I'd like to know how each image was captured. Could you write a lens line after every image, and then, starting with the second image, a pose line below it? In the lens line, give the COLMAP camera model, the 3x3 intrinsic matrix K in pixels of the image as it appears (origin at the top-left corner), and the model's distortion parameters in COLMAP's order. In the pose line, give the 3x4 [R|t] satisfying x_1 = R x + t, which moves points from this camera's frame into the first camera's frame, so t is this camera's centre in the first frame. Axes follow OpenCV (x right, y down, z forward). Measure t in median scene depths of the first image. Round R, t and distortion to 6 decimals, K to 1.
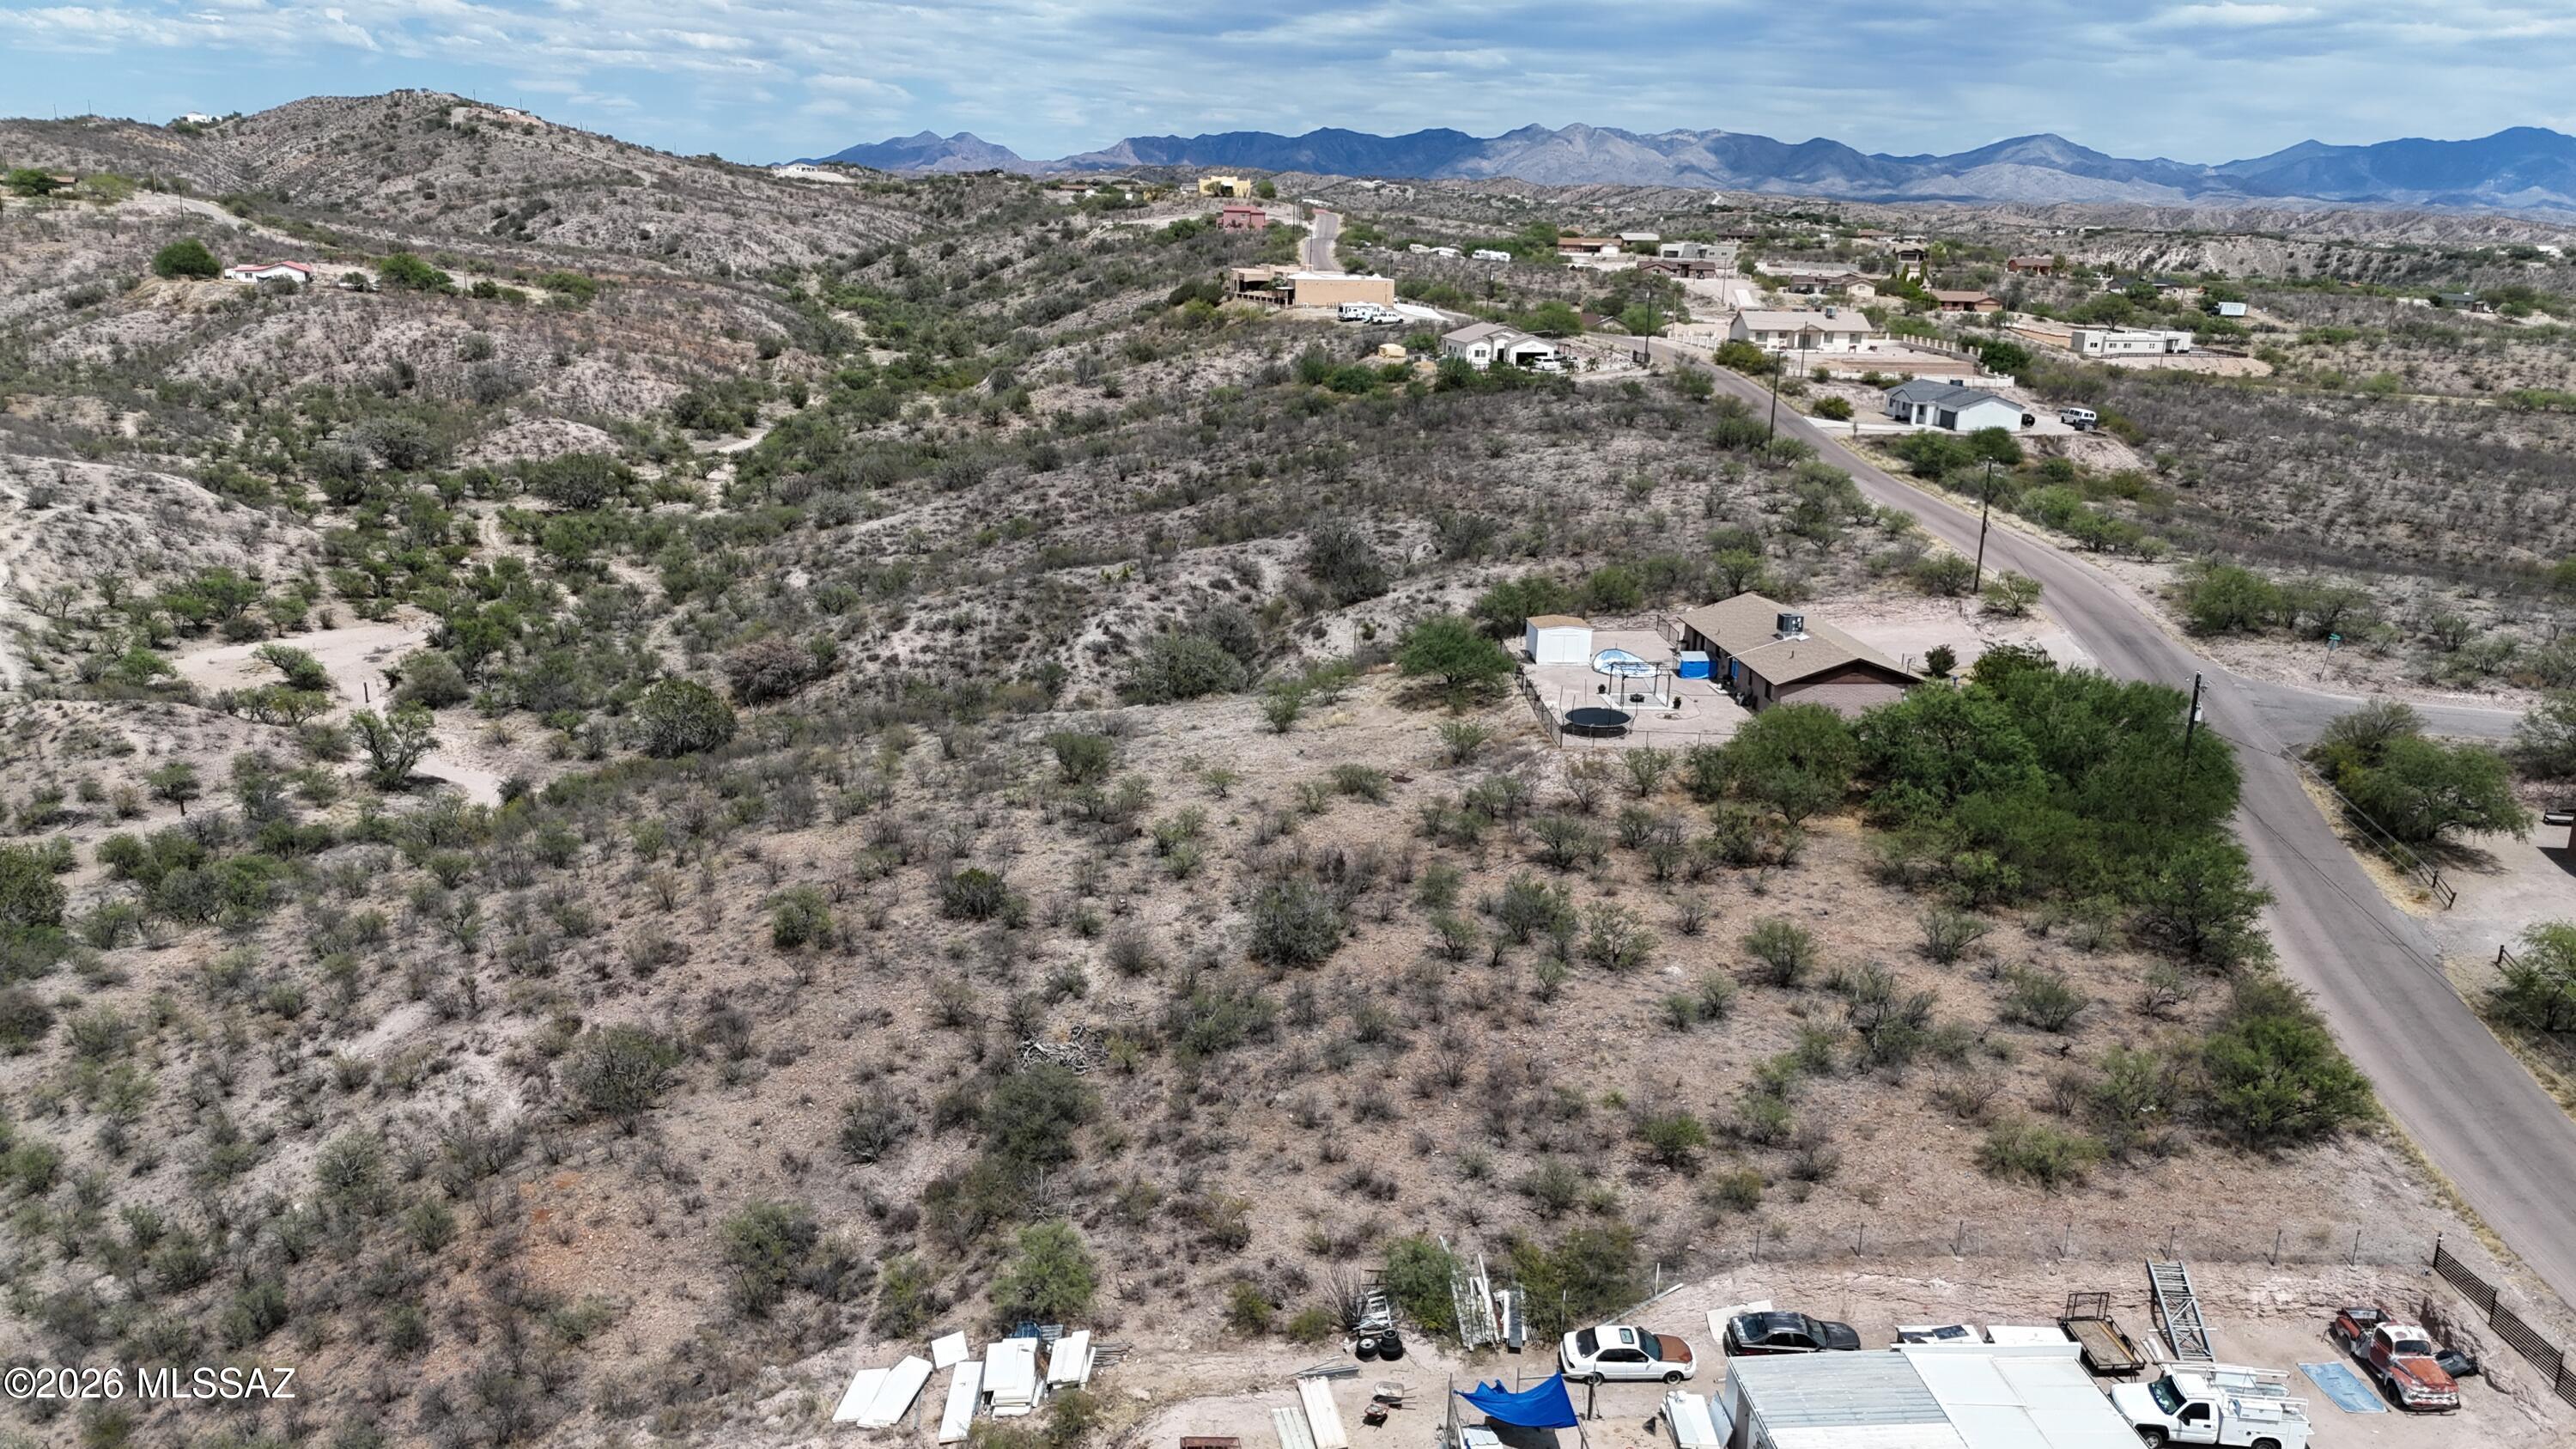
lens RADIAL K [[1884.1, 0, 1269.4], [0, 1884.1, 723.3], [0, 0, 1]] dist [0.060603, -0.054444]
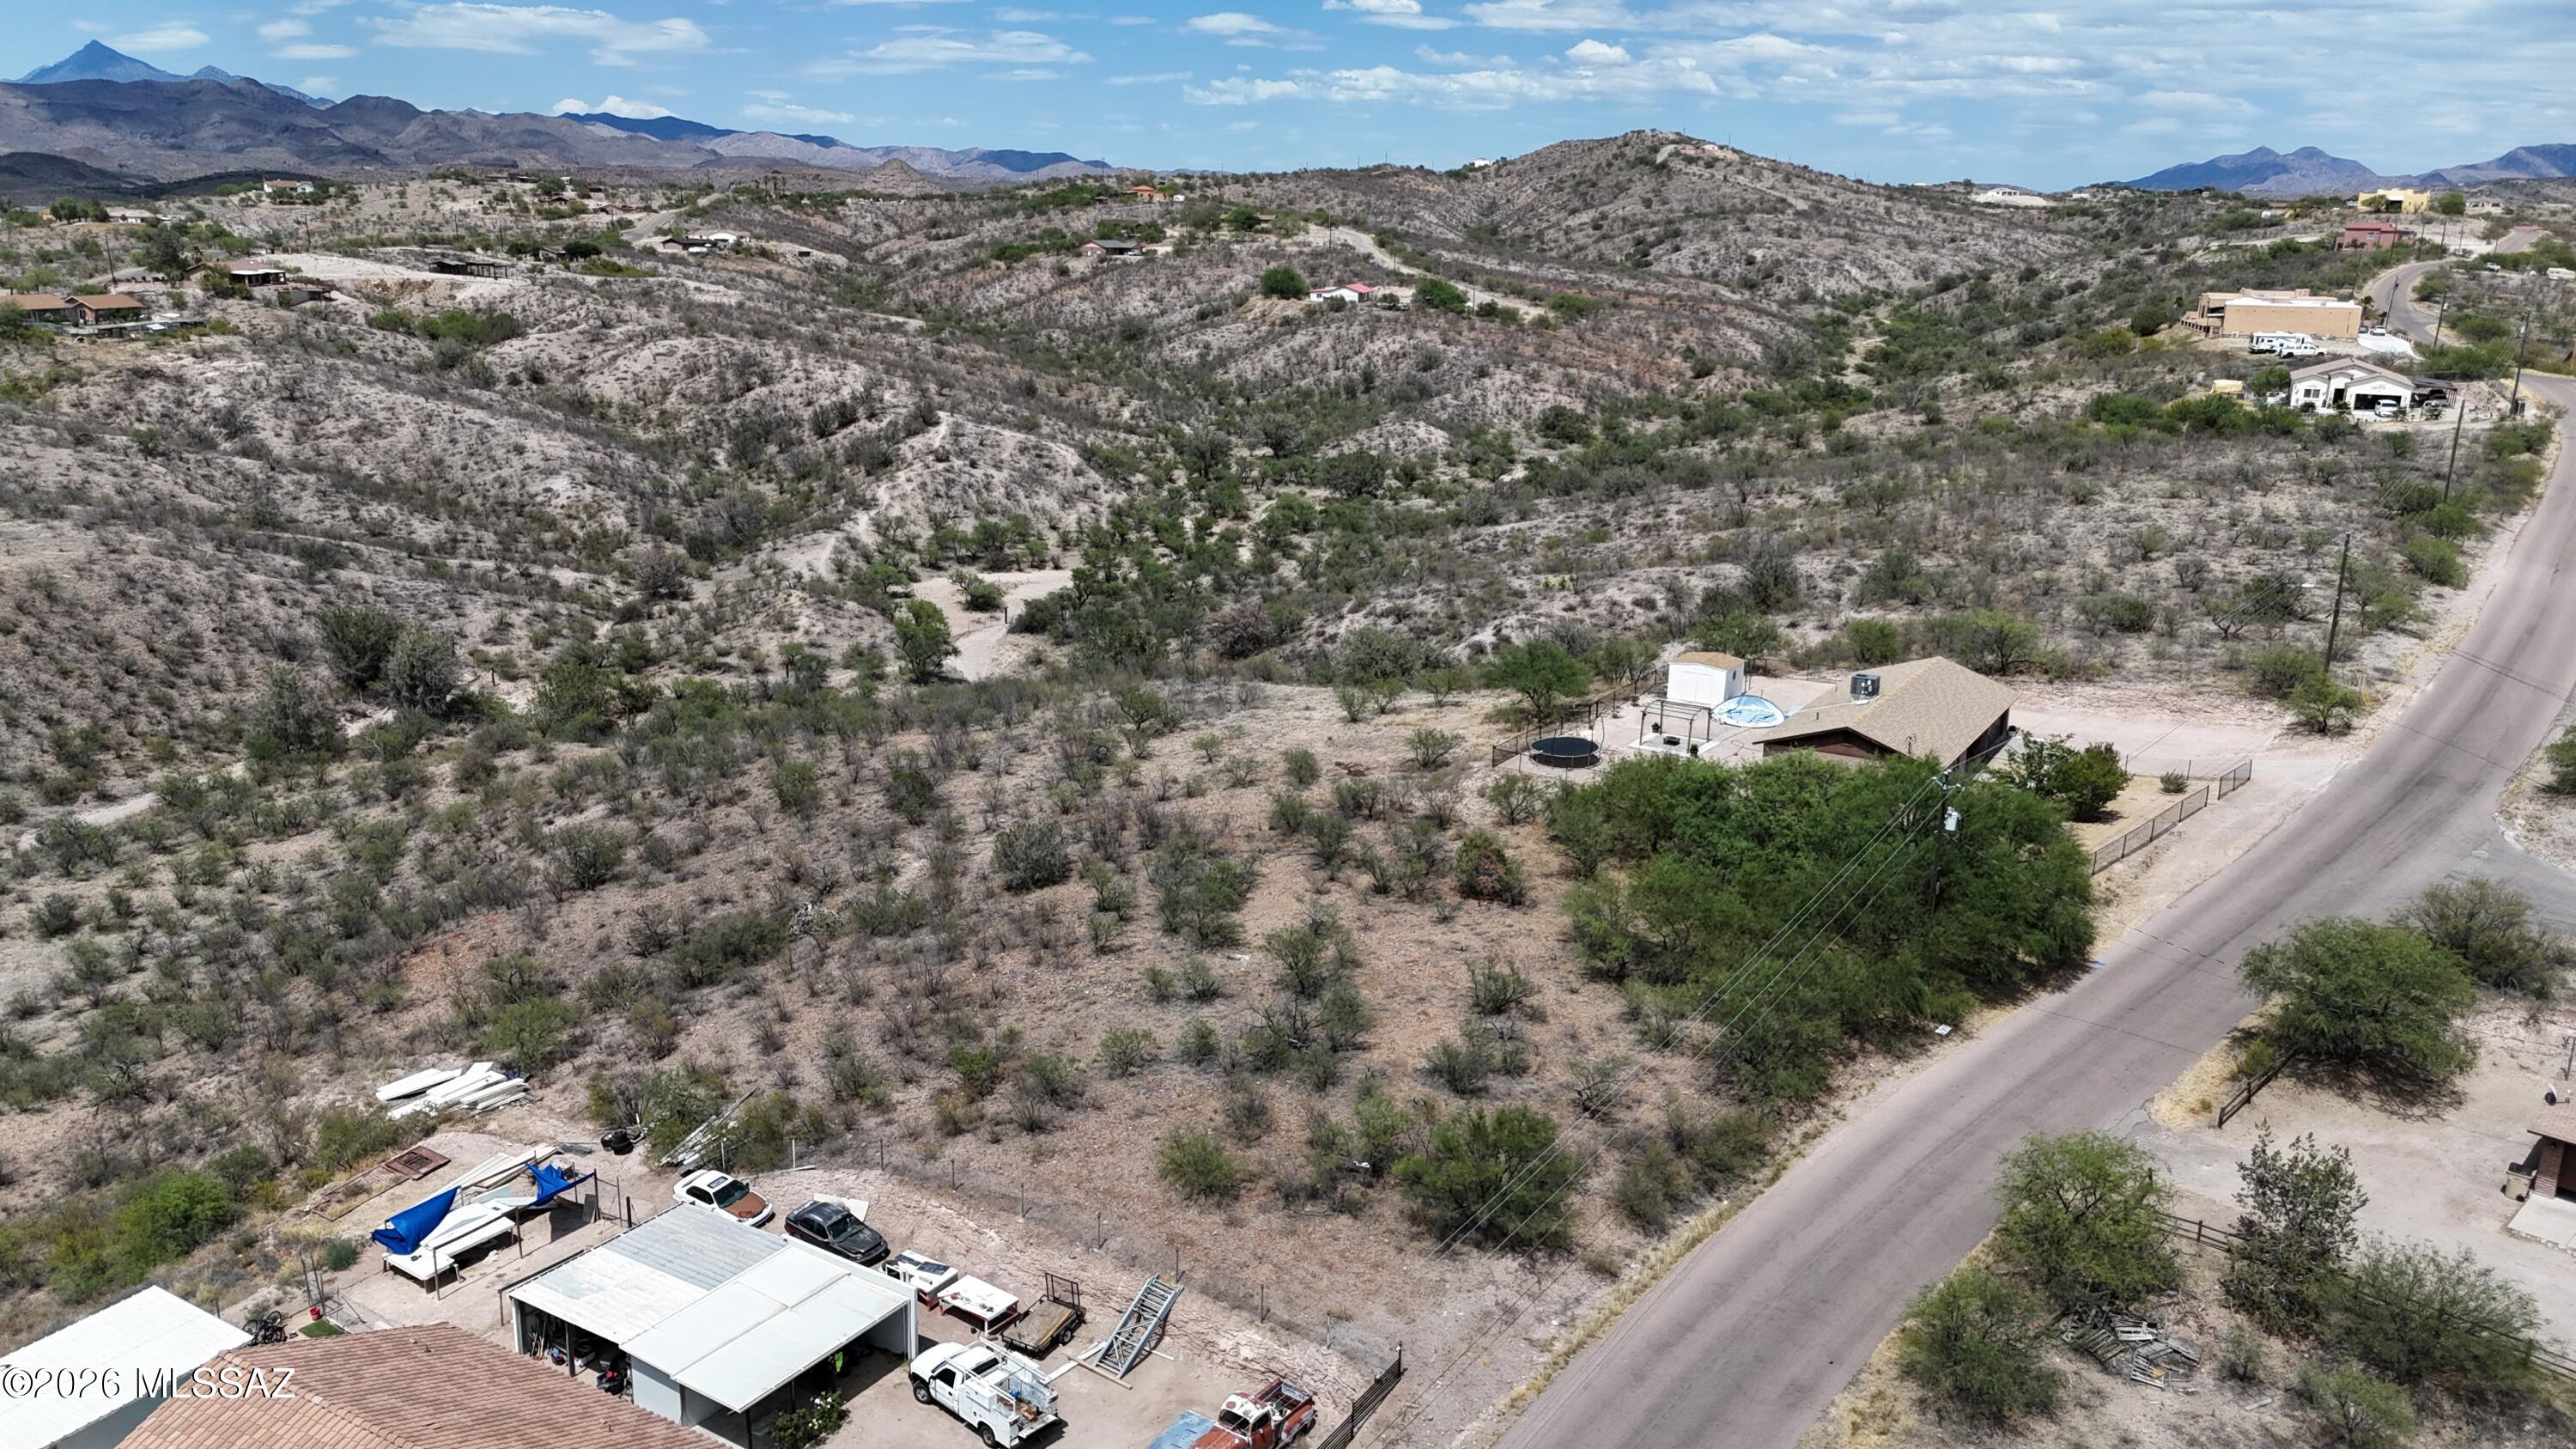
lens RADIAL K [[1884.1, 0, 1292.1], [0, 1884.1, 728.1], [0, 0, 1]] dist [0.060603, -0.054444]
pose [[0.813781, 0.143353, -0.563214, 0.109341], [-0.149741, 0.988101, 0.035140, -0.004519], [0.561550, 0.055740, 0.825563, 0.023178]]
